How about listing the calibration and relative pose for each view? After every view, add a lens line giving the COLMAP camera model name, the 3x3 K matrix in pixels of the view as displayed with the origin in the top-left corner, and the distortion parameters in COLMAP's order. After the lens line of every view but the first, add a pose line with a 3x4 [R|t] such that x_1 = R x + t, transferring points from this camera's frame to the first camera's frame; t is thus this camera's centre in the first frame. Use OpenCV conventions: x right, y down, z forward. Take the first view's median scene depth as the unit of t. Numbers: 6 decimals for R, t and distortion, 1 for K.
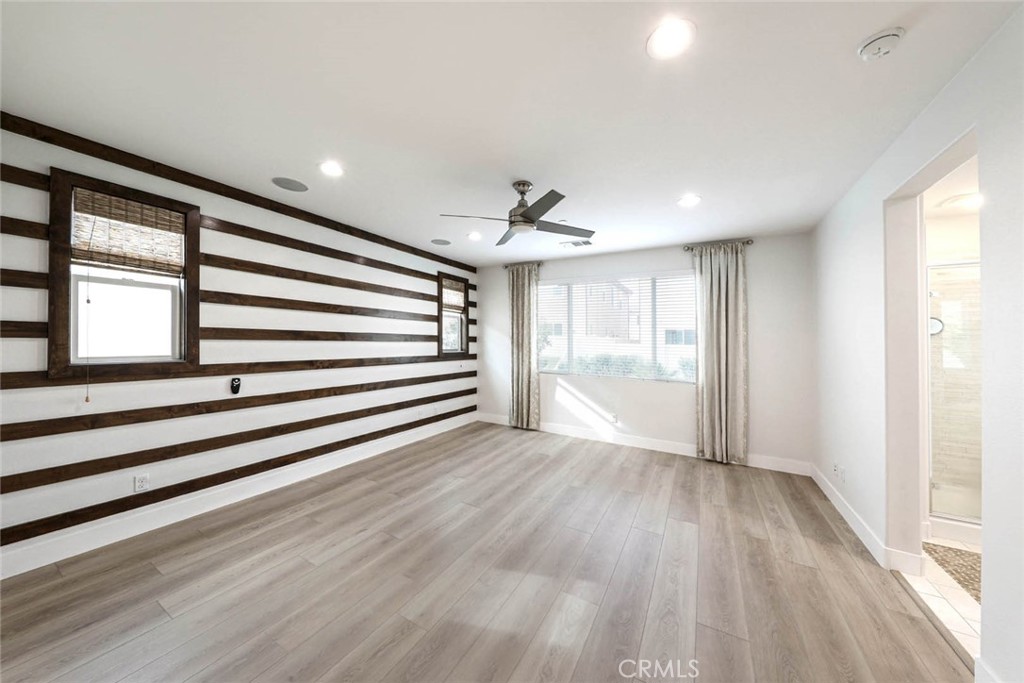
lens RADIAL K [[326.0, 0, 512.0], [0, 326.0, 341.5], [0, 0, 1]] dist [-0.006236, -0.000075]
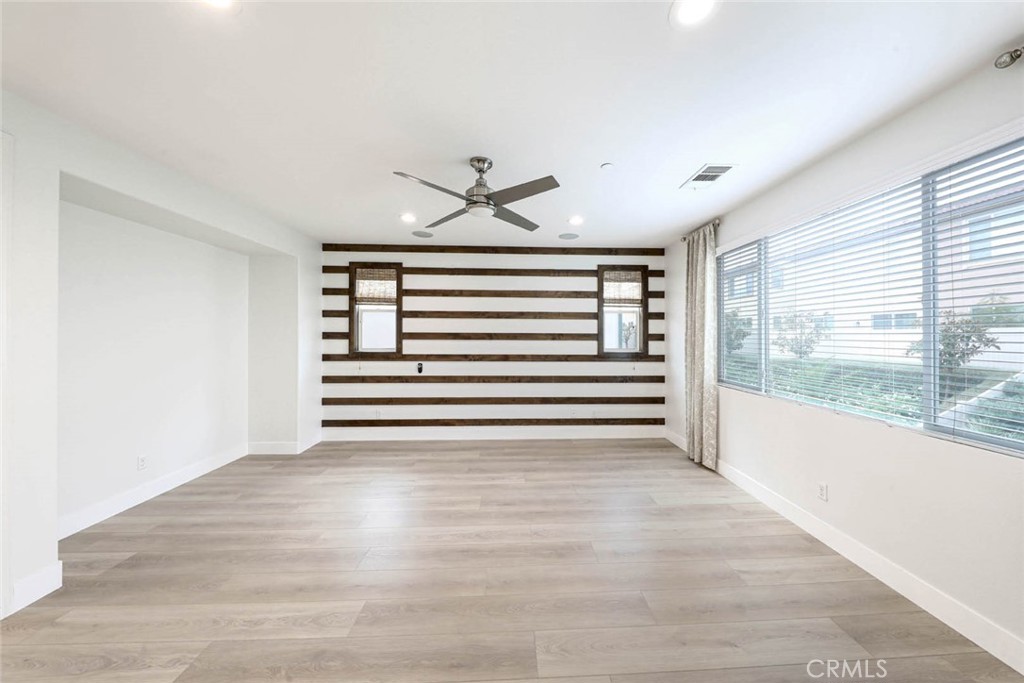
lens RADIAL K [[316.5, 0, 514.5], [0, 316.5, 344.2], [0, 0, 1]] dist [0.000389, -0.000013]
pose [[0.543694, 0.002256, -0.839281, 0.539145], [0.003898, 0.999979, 0.005213, 0.008516], [0.839275, -0.006106, 0.543673, 0.404300]]
